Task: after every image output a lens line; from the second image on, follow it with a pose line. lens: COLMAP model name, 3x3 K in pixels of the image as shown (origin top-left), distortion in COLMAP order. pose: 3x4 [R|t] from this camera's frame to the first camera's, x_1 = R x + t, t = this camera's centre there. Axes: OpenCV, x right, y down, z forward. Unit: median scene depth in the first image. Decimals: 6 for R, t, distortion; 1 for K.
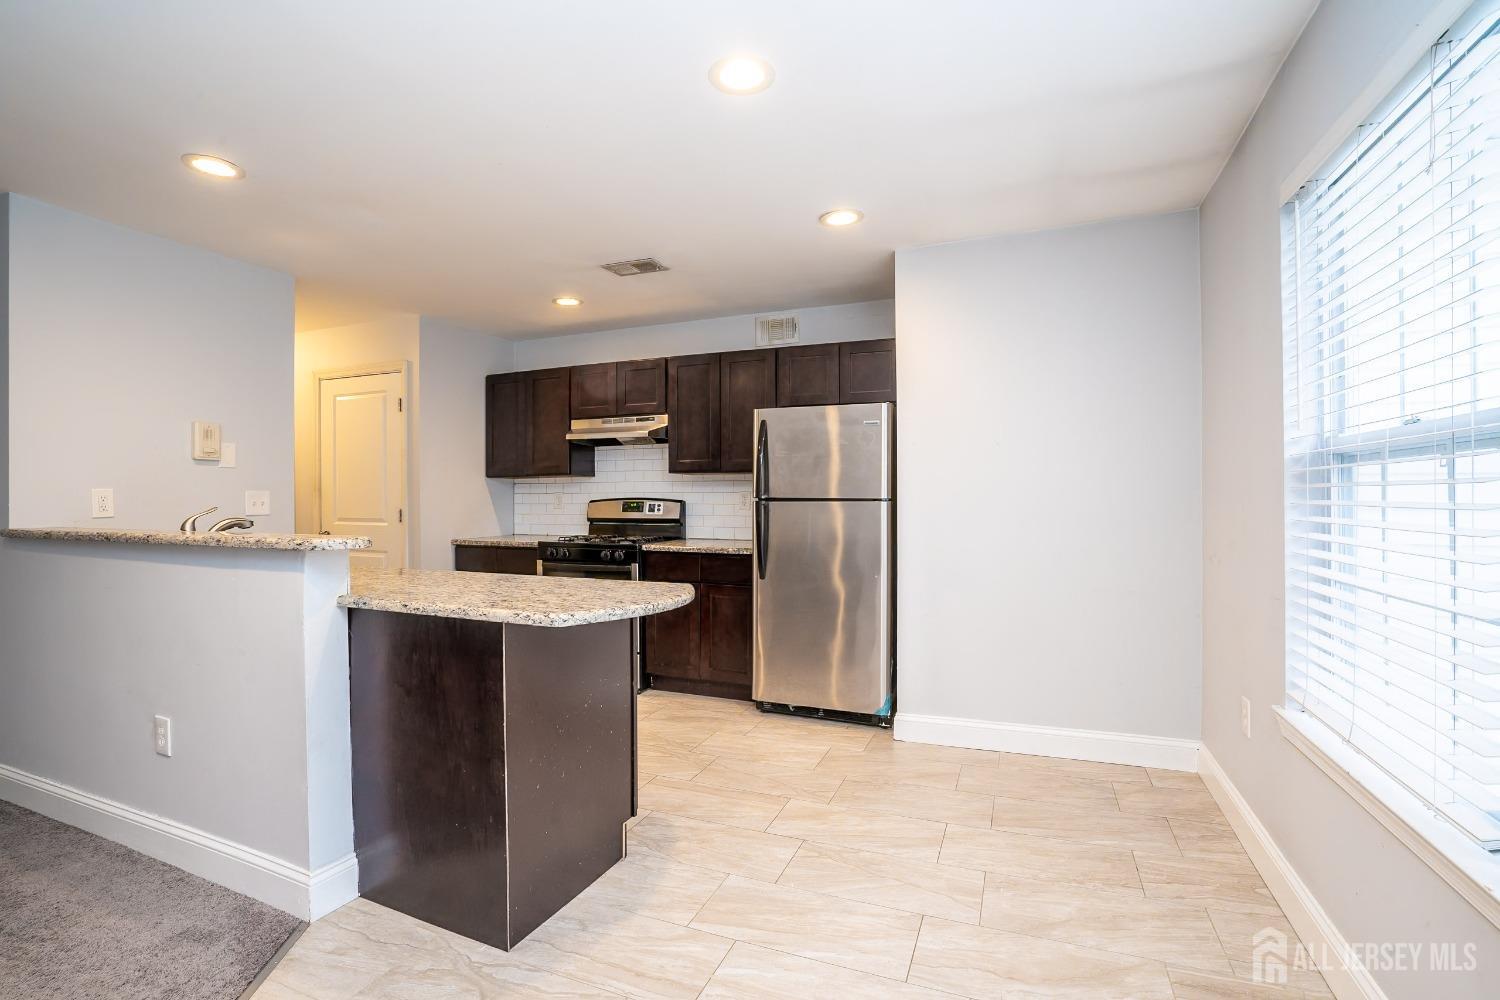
lens RADIAL K [[694.8, 0, 741.9], [0, 694.8, 499.3], [0, 0, 1]] dist [-0.058909, 0.022533]
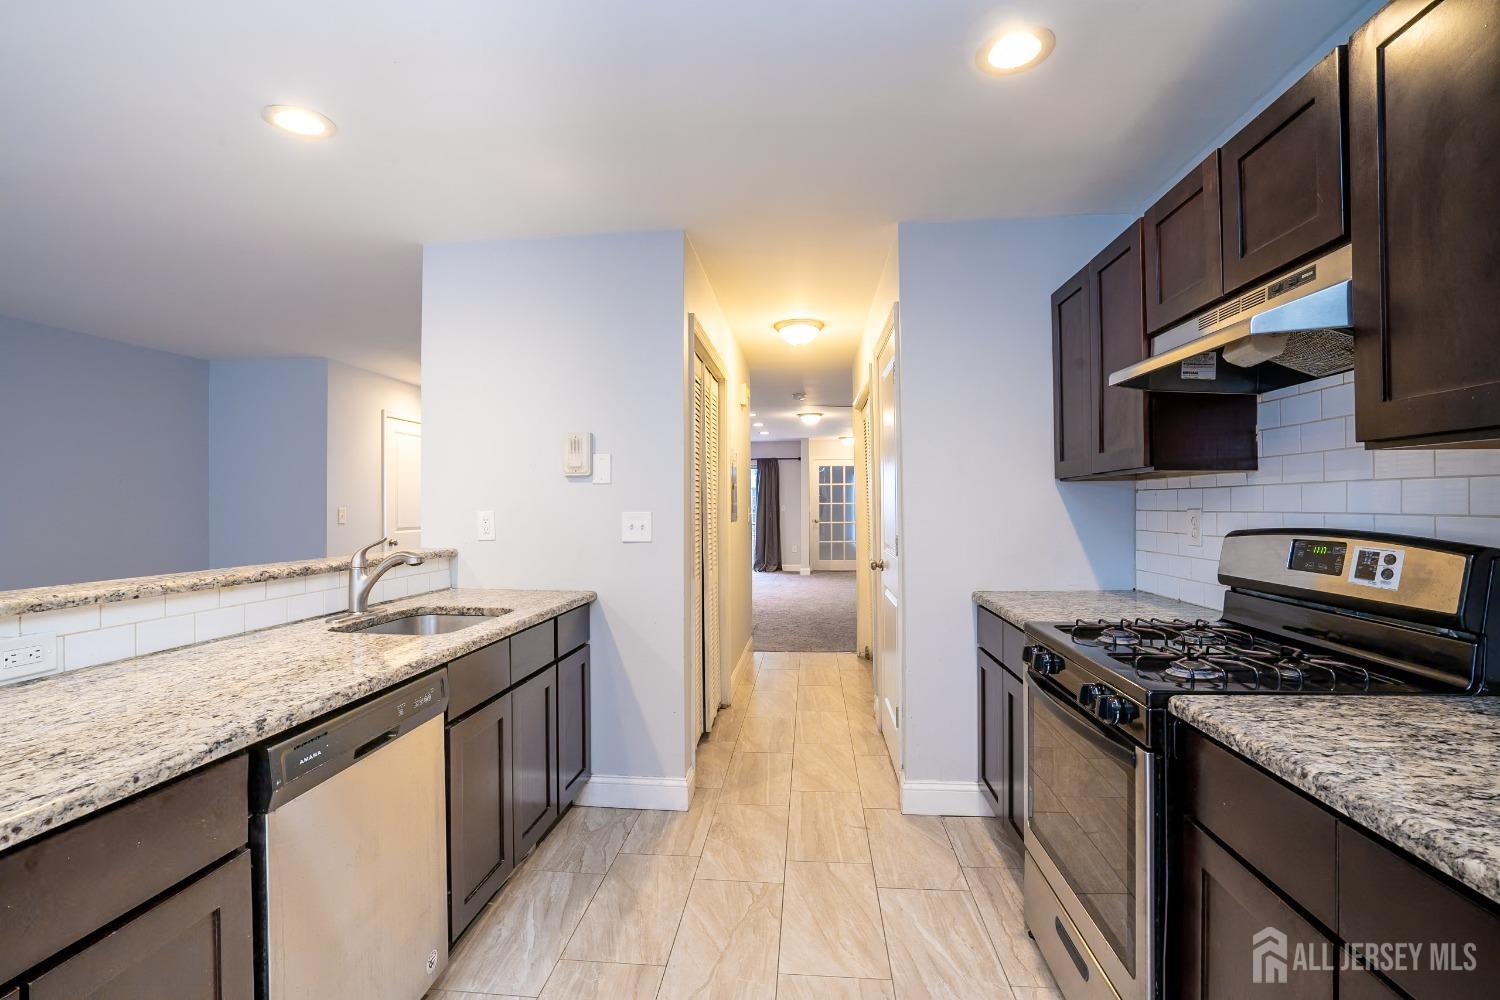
lens RADIAL K [[694.8, 0, 741.9], [0, 694.8, 499.3], [0, 0, 1]] dist [-0.058909, 0.022533]
pose [[0.289553, -0.006092, -0.957143, 0.085457], [0.002577, 0.999981, -0.005585, -0.017943], [0.957158, -0.000849, 0.289563, 0.733773]]
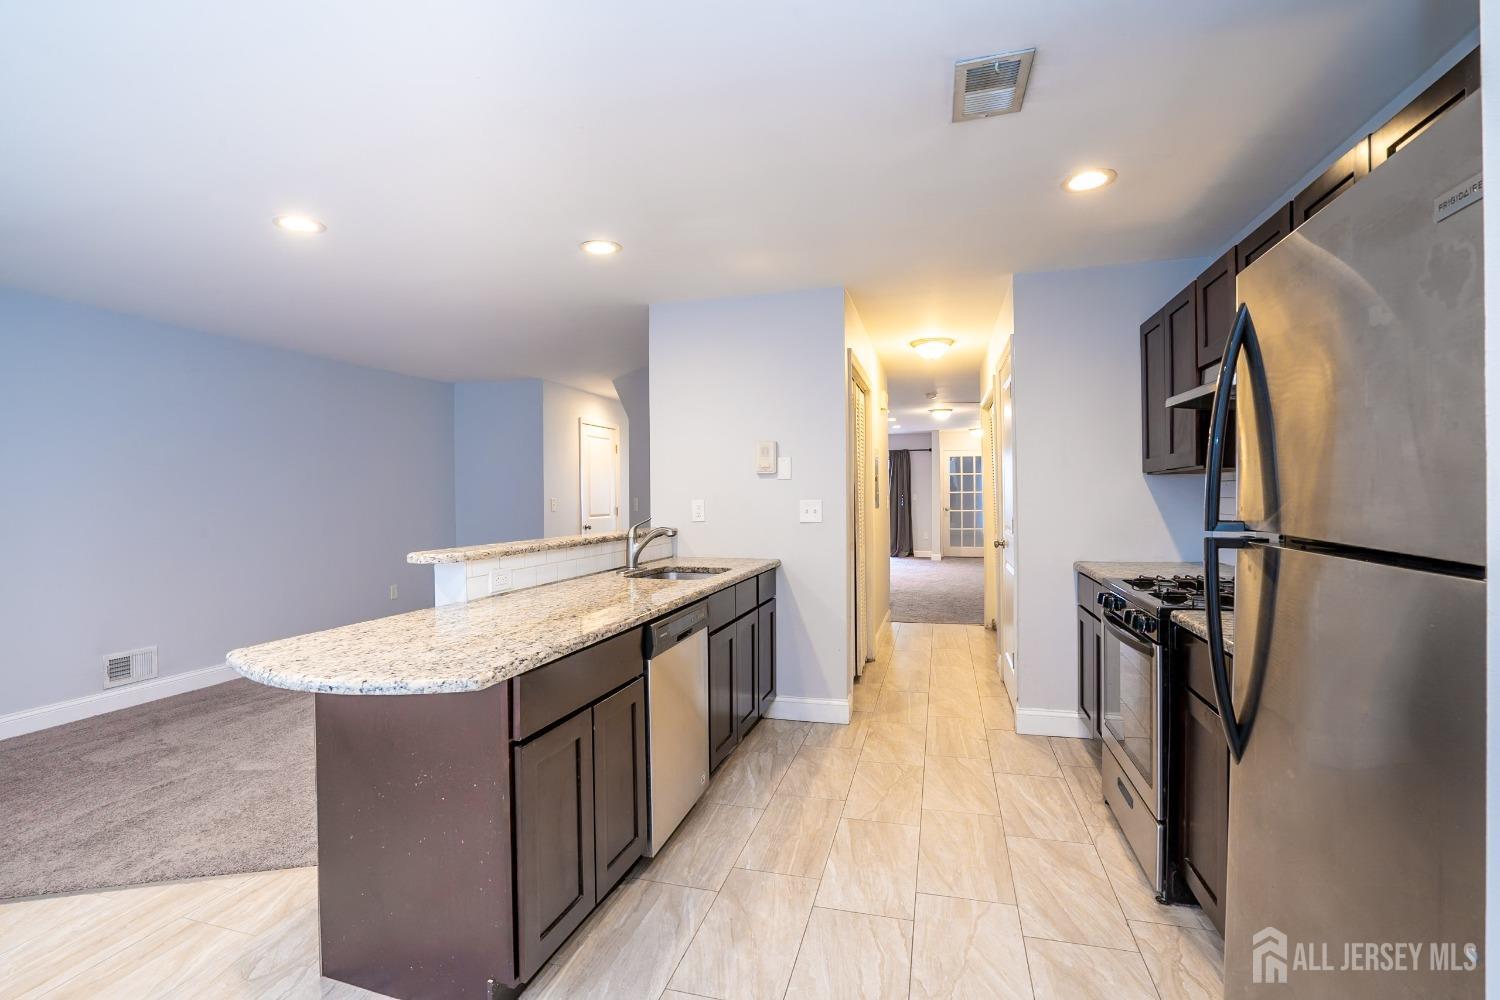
lens RADIAL K [[694.8, 0, 741.9], [0, 694.8, 499.3], [0, 0, 1]] dist [-0.058909, 0.022533]
pose [[0.112524, 0.007817, -0.993618, 0.301385], [0.008010, 0.999929, 0.008773, -0.019632], [0.993617, -0.008946, 0.112453, 0.640251]]
